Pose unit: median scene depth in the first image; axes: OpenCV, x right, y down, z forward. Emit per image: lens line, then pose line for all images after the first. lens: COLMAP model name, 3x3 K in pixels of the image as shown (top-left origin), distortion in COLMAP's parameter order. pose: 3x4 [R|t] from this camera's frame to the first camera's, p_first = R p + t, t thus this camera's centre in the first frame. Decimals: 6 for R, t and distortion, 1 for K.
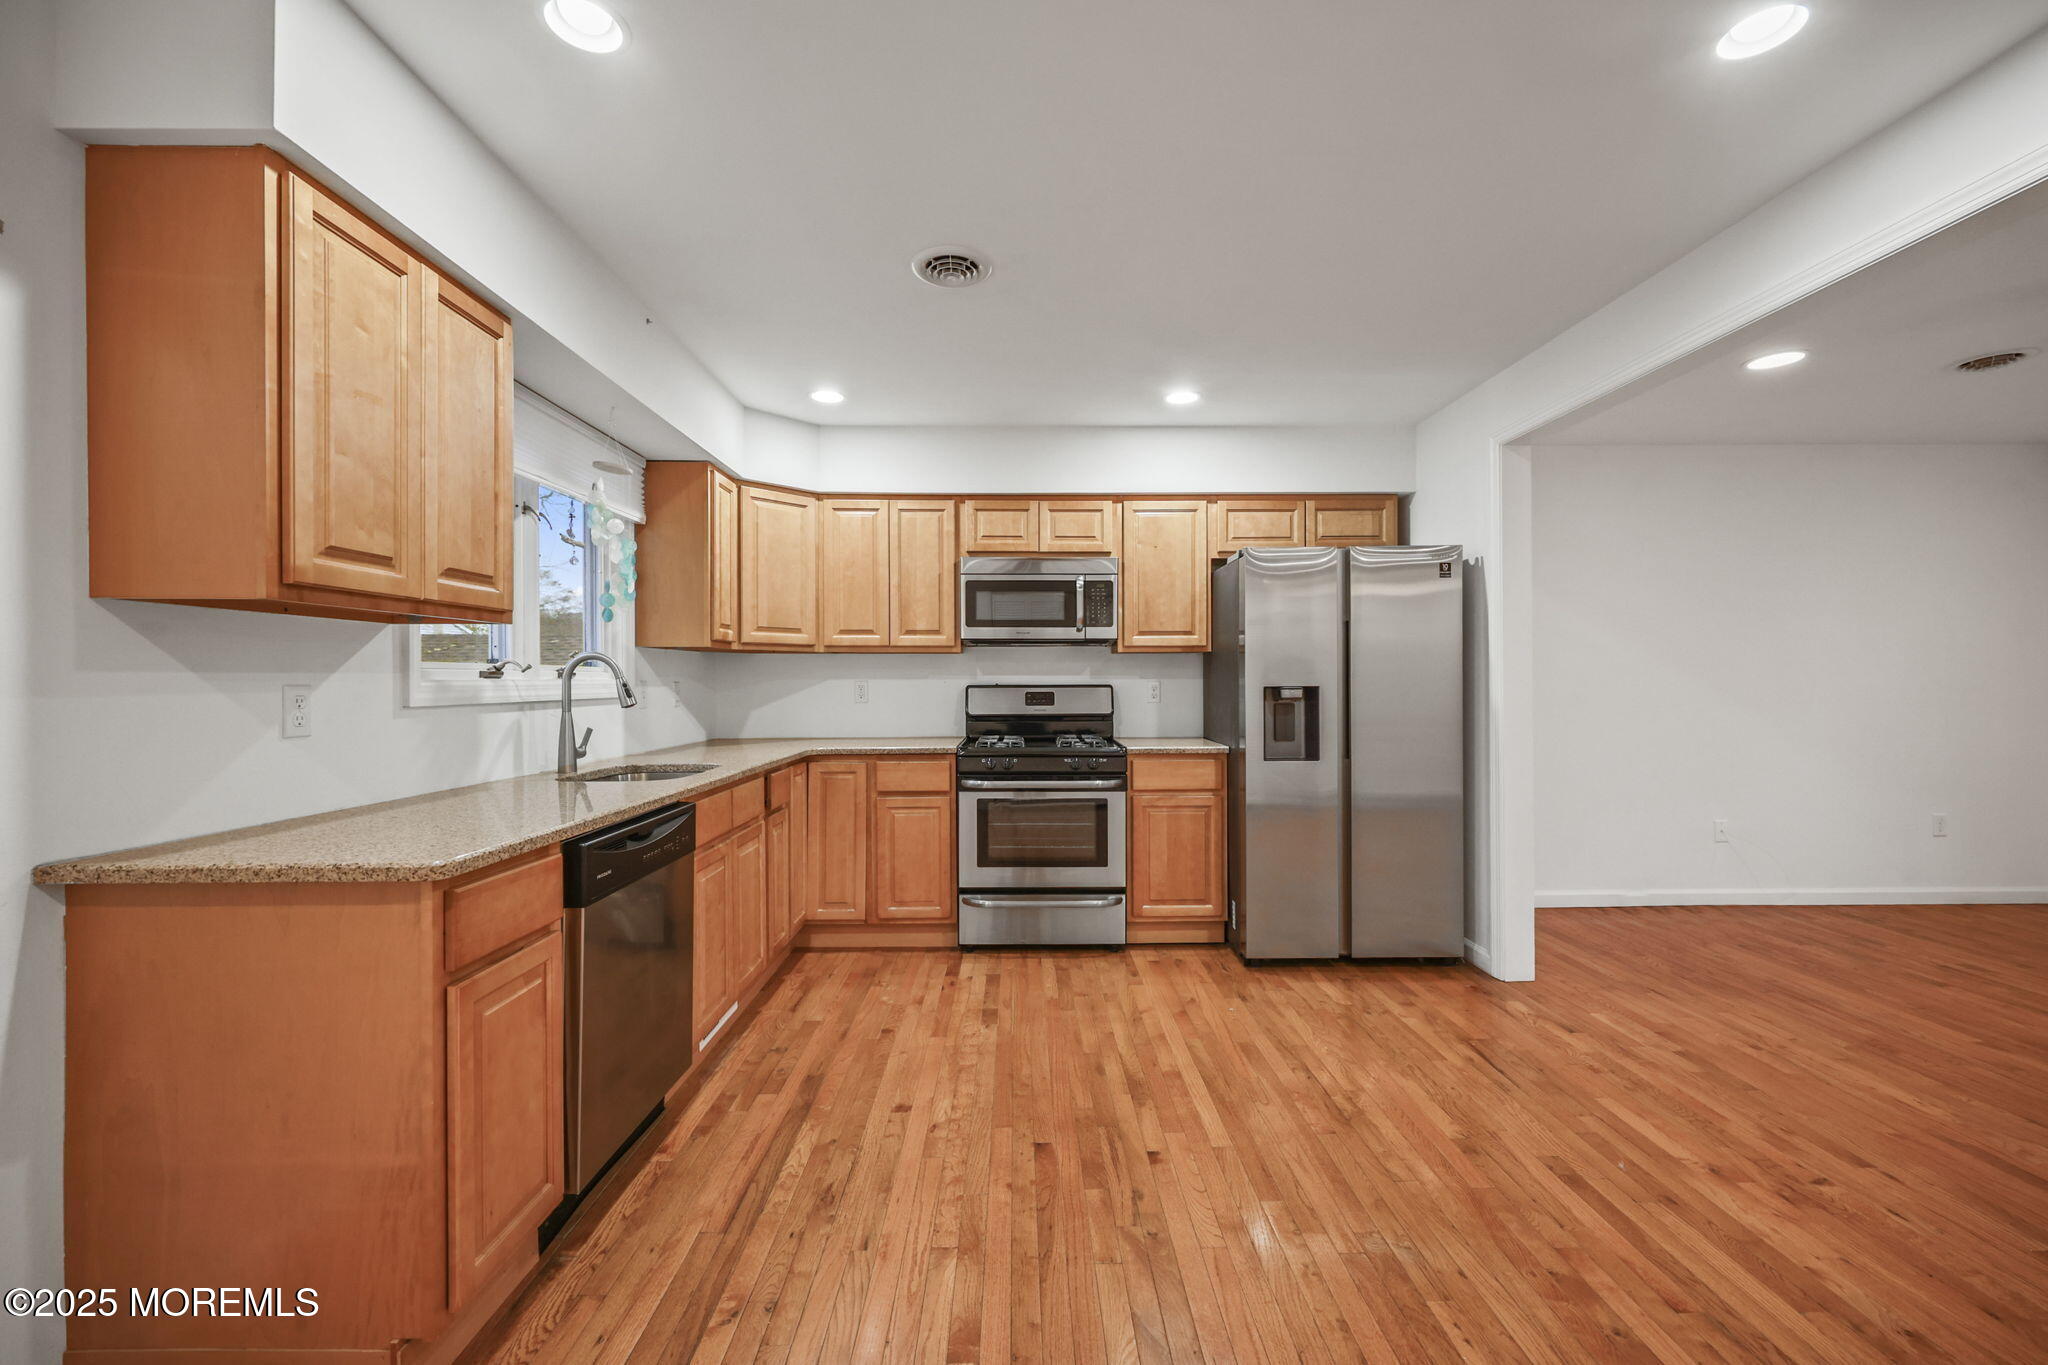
lens RADIAL K [[829.9, 0, 1027.9], [0, 829.9, 684.2], [0, 0, 1]] dist [-0.001425, 0.001105]
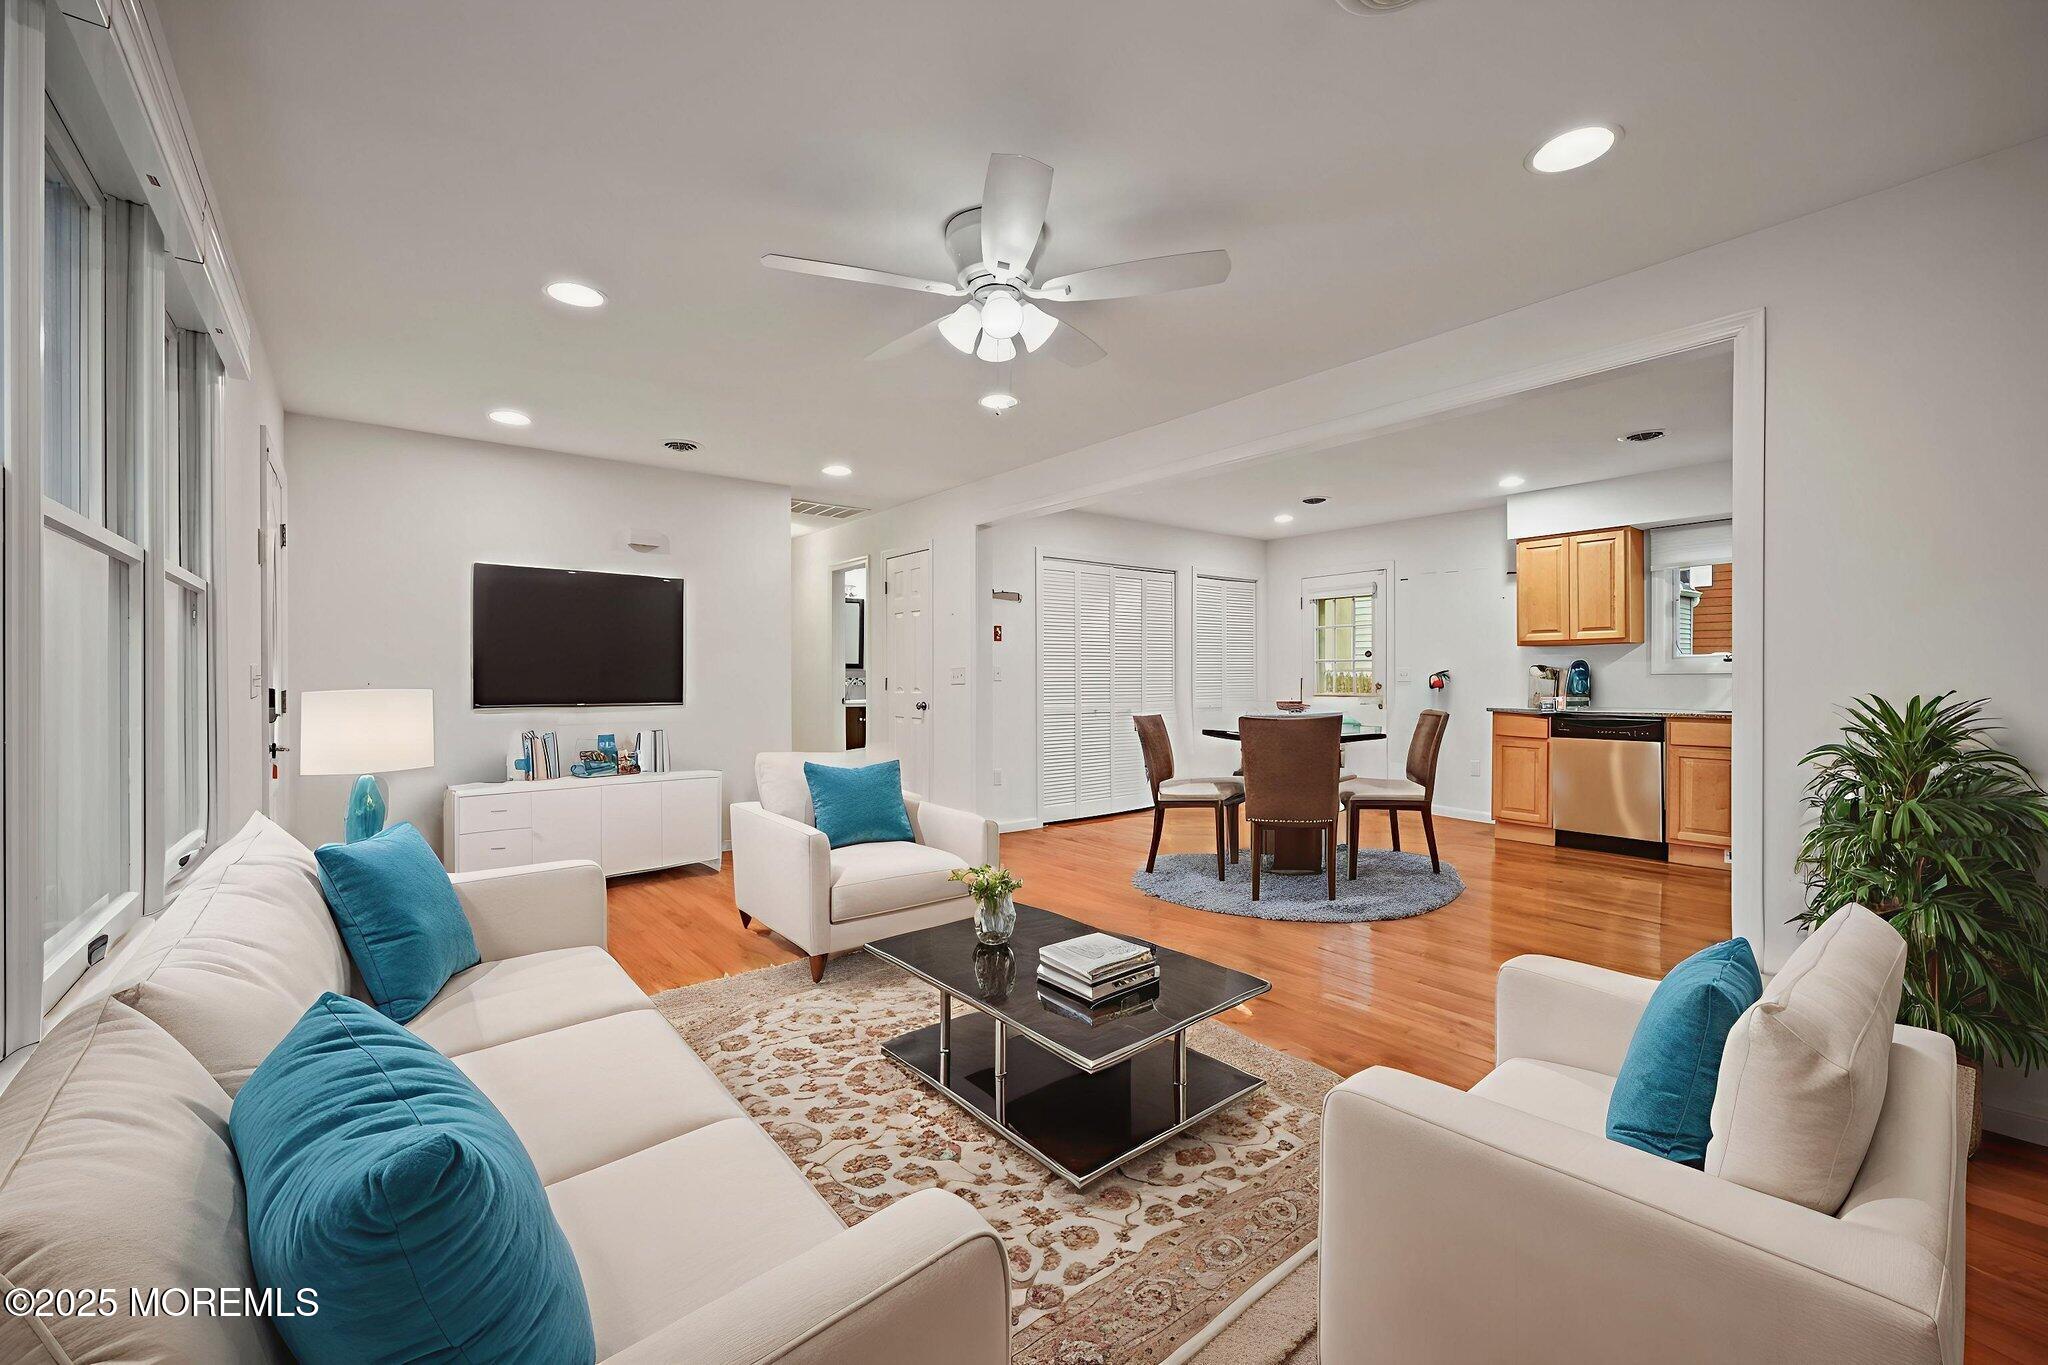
lens RADIAL K [[829.9, 0, 1017.8], [0, 829.9, 677.0], [0, 0, 1]] dist [-0.001425, 0.001105]
pose [[-0.797862, 0.008937, -0.602774, 1.705049], [0.006199, 0.999959, 0.006620, 0.006012], [0.602809, 0.001545, -0.797884, 1.316012]]
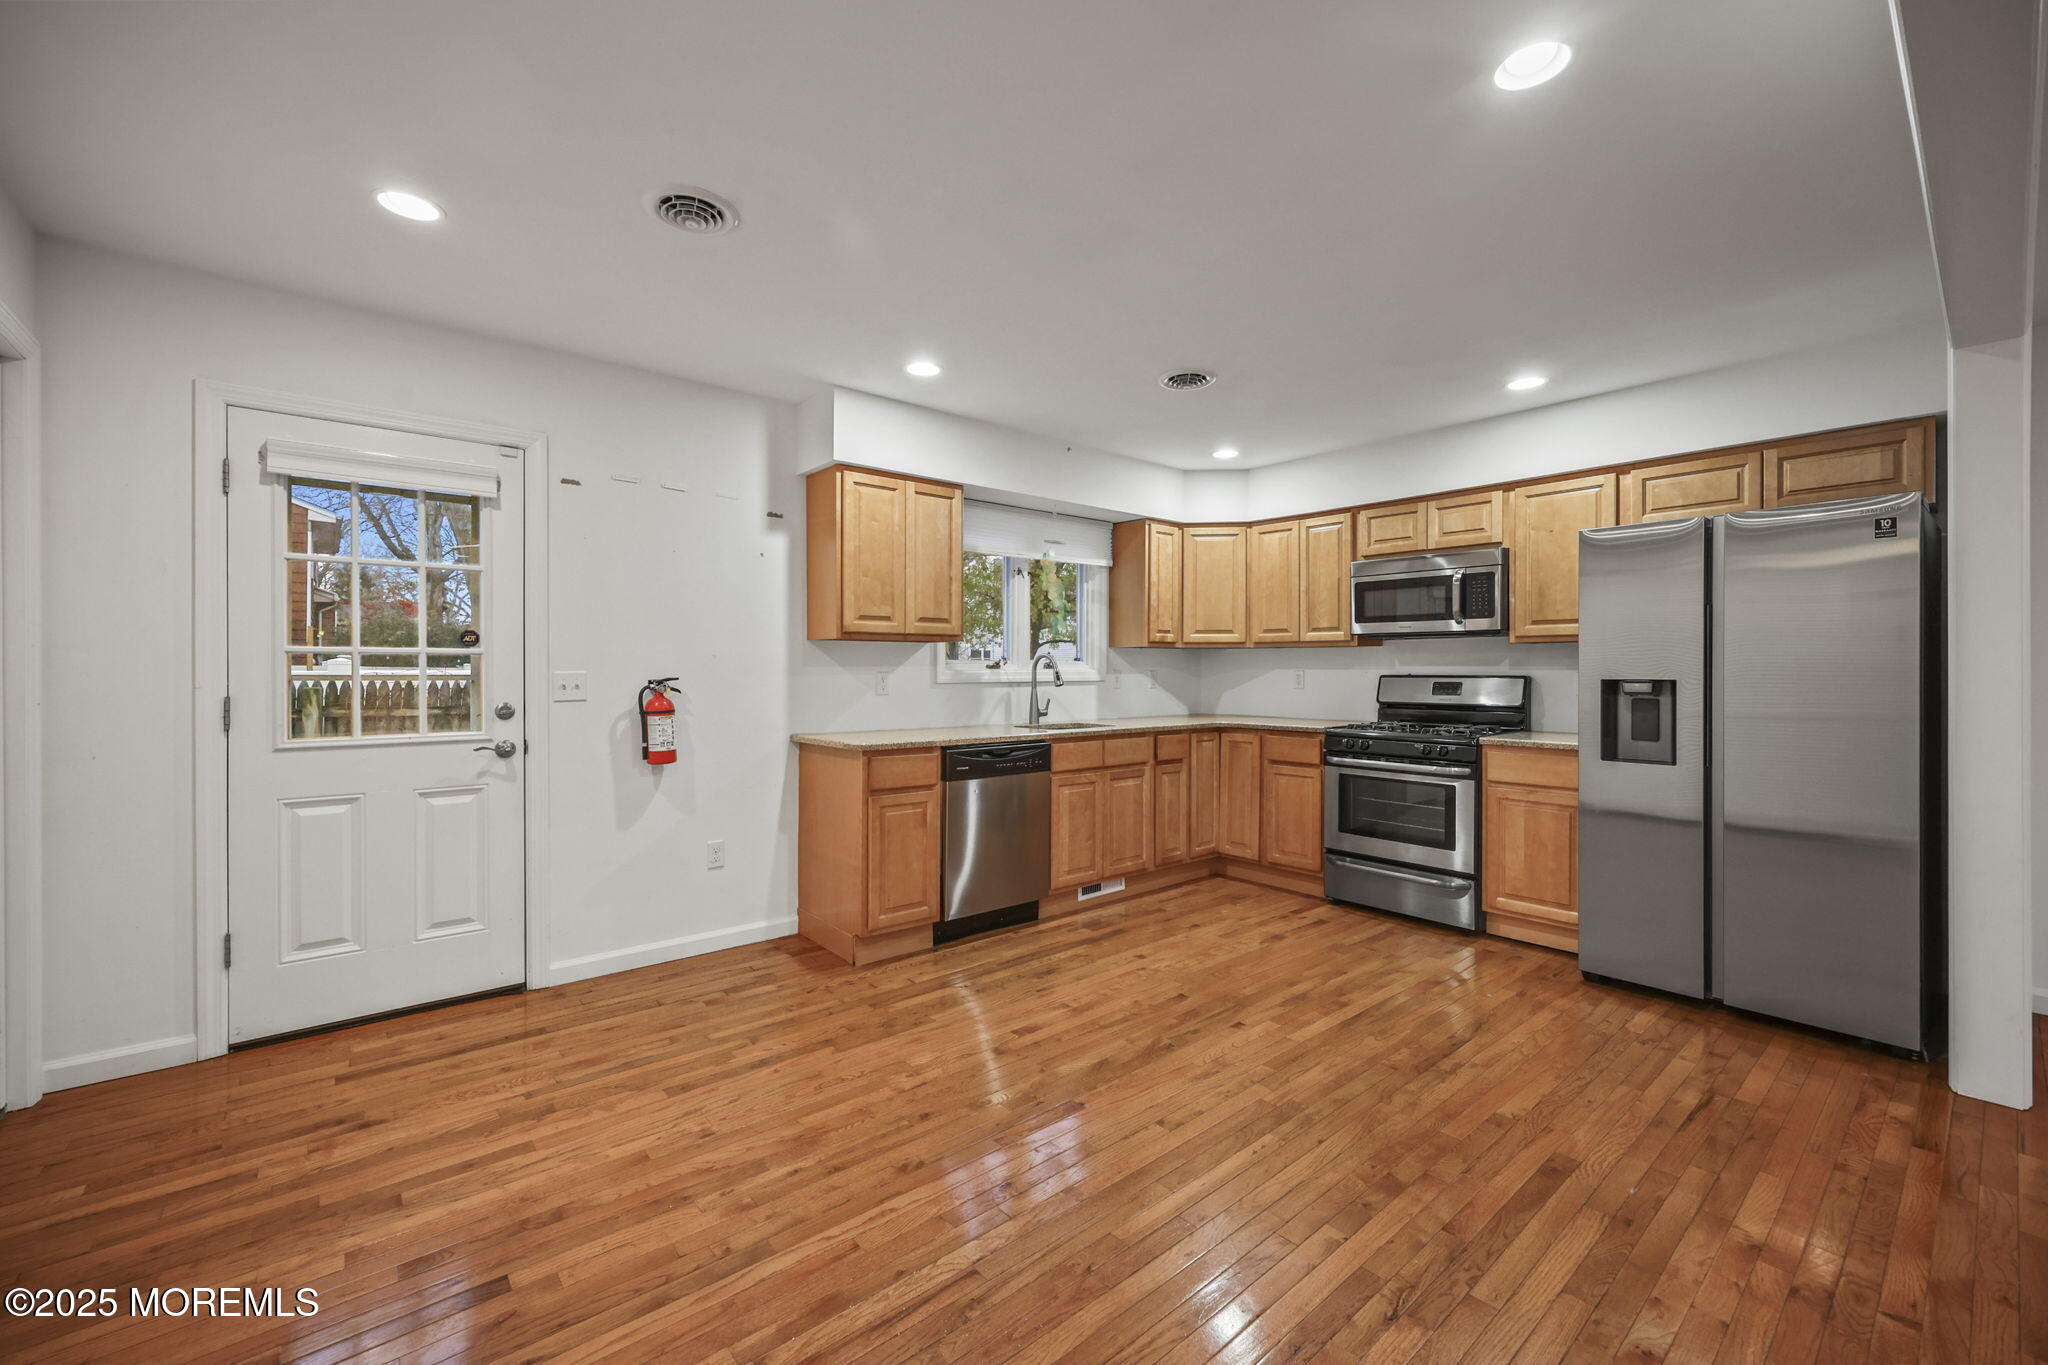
lens RADIAL K [[829.9, 0, 1025.7], [0, 829.9, 677.1], [0, 0, 1]] dist [-0.001425, 0.001105]
pose [[0.634935, 0.011124, -0.772485, 0.672184], [-0.006016, 0.999937, 0.009455, -0.005382], [0.772542, -0.001356, 0.634962, -0.086636]]
